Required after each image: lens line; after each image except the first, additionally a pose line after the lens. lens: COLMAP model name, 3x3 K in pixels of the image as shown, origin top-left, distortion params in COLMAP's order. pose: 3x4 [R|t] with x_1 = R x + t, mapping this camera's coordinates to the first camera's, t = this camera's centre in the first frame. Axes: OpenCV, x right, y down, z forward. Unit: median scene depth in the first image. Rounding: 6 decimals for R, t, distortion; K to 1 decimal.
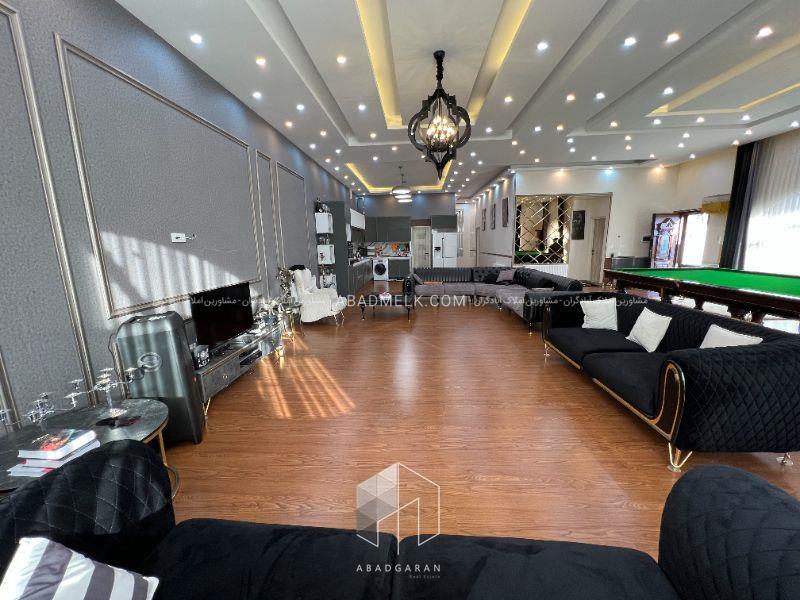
lens RADIAL K [[319.7, 0, 397.1], [0, 319.7, 301.1], [0, 0, 1]] dist [0.001303, 0.000137]
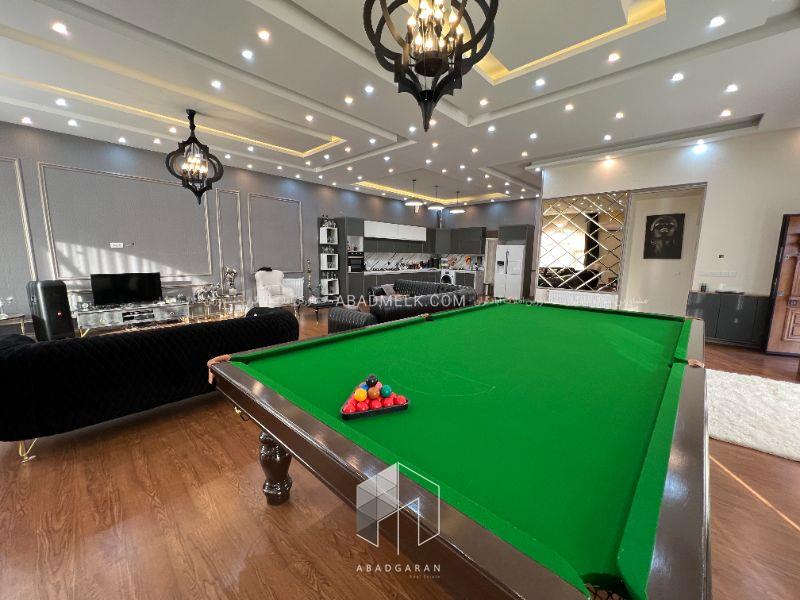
lens RADIAL K [[319.7, 0, 398.9], [0, 319.7, 299.7], [0, 0, 1]] dist [0.001303, 0.000137]
pose [[0.769294, 0.121529, -0.627229, 0.641961], [-0.143938, 0.989470, 0.015175, -0.051392], [0.622469, 0.078608, 0.778687, 0.203357]]
